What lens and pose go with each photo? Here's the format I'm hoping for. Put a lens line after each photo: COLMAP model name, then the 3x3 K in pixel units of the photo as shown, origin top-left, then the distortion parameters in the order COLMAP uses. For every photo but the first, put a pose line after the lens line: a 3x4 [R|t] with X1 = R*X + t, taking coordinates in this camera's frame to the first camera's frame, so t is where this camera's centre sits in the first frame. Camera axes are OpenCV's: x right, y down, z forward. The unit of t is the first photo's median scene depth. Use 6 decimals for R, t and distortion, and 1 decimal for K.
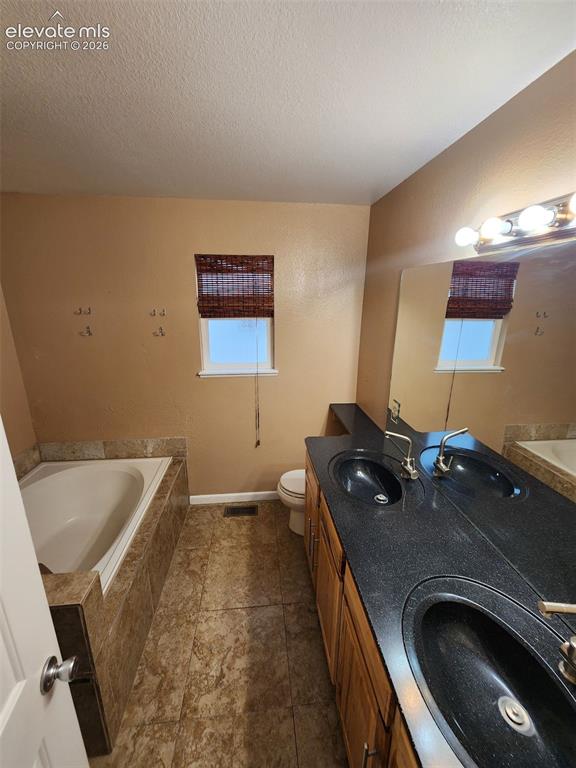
lens RADIAL K [[319.0, 0, 288.0], [0, 319.0, 384.0], [0, 0, 1]] dist [0.000280, 0.000712]
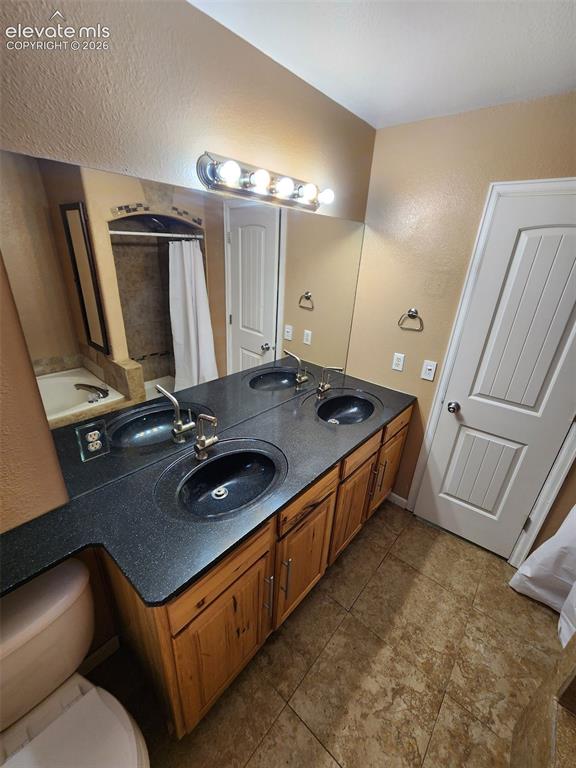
lens RADIAL K [[319.0, 0, 288.0], [0, 319.0, 384.0], [0, 0, 1]] dist [0.000280, 0.000712]
pose [[-0.683791, -0.329694, 0.650947, -0.296014], [0.140730, 0.815764, 0.561003, -0.338056], [-0.715978, 0.475216, -0.511414, 1.243223]]
